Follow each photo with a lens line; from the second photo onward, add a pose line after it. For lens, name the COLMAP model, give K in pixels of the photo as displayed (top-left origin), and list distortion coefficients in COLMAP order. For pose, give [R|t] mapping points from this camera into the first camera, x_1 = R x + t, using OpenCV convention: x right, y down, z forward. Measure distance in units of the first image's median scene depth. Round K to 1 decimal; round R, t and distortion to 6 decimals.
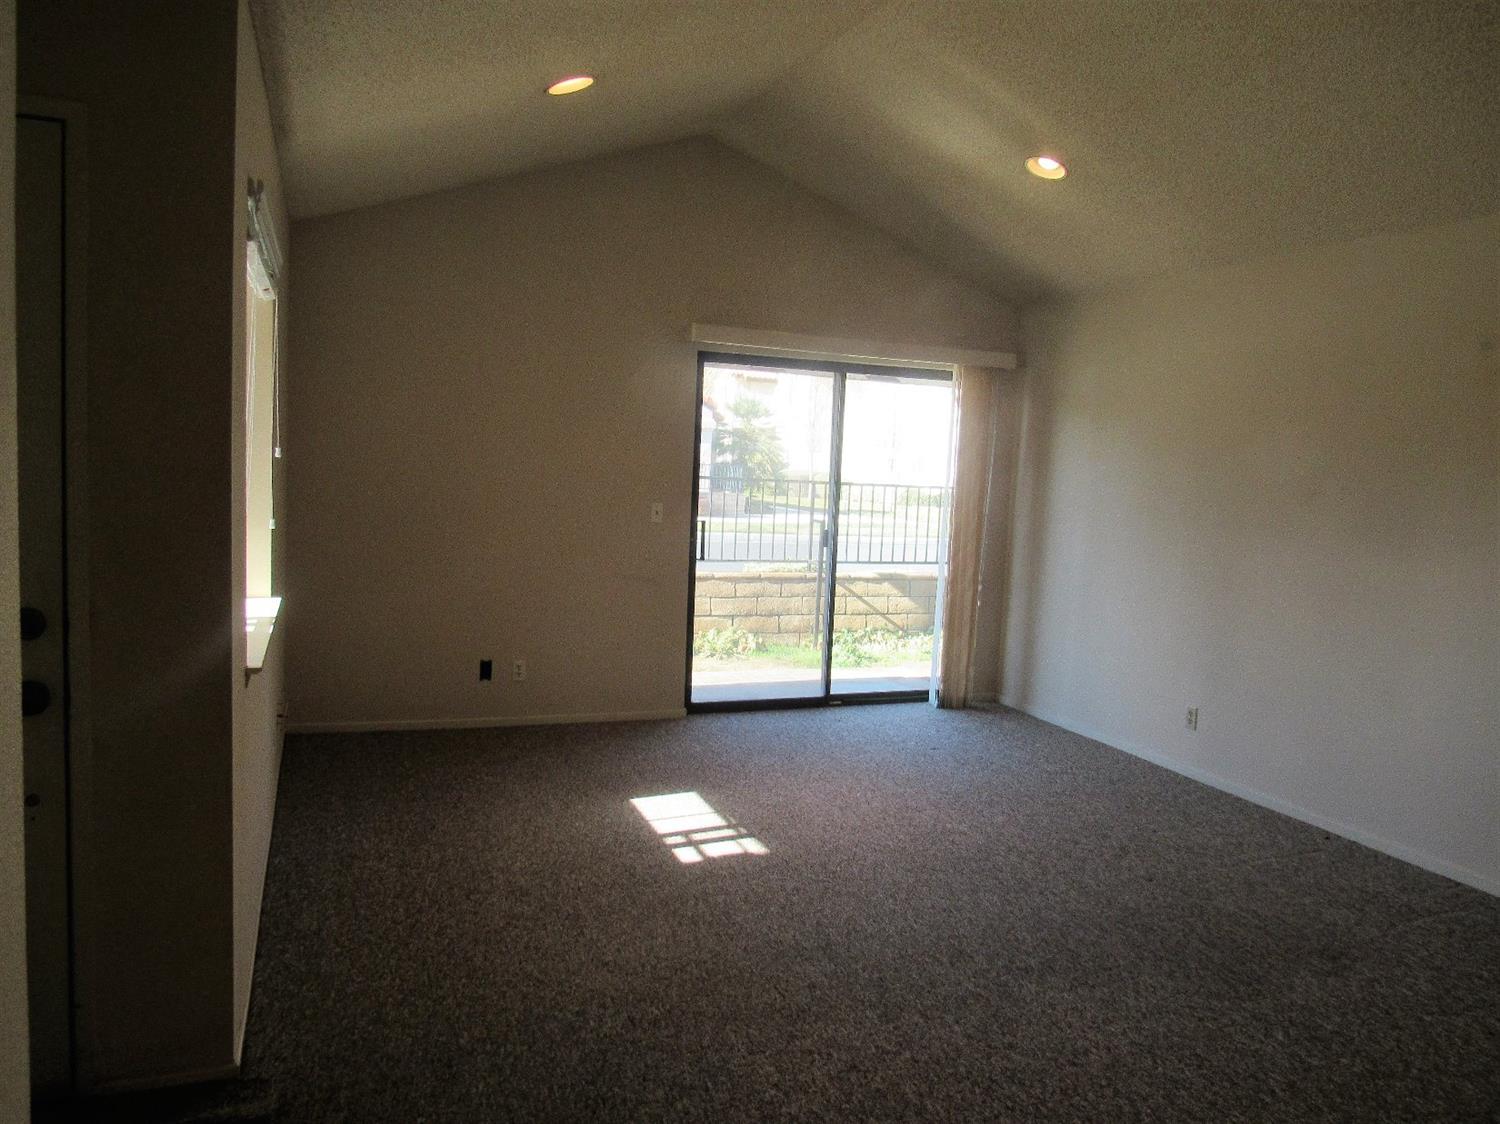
lens RADIAL K [[1070.5, 0, 750.0], [0, 1070.5, 562.0], [0, 0, 1]] dist [-0.020278, 0.001164]
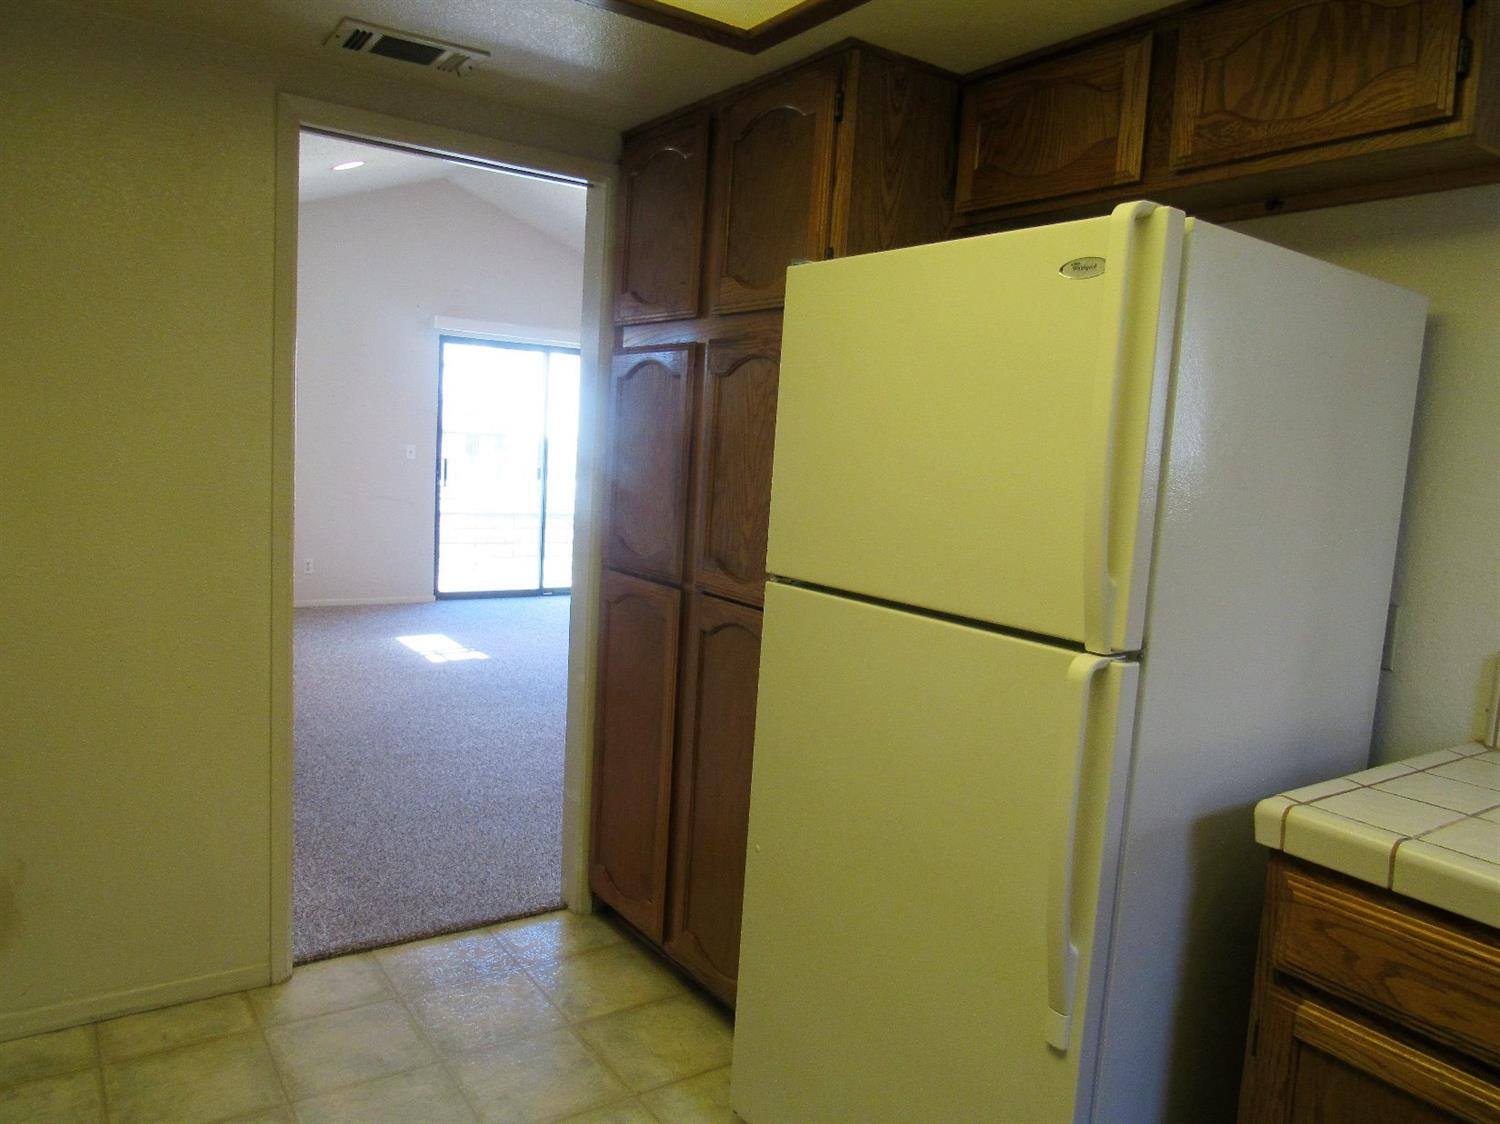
lens RADIAL K [[1070.5, 0, 750.0], [0, 1070.5, 562.0], [0, 0, 1]] dist [-0.020278, 0.001164]
pose [[0.975566, -0.013631, 0.219283, 0.036488], [0.007404, 0.999546, 0.029195, 0.059432], [-0.219581, -0.026858, 0.975224, -0.447329]]
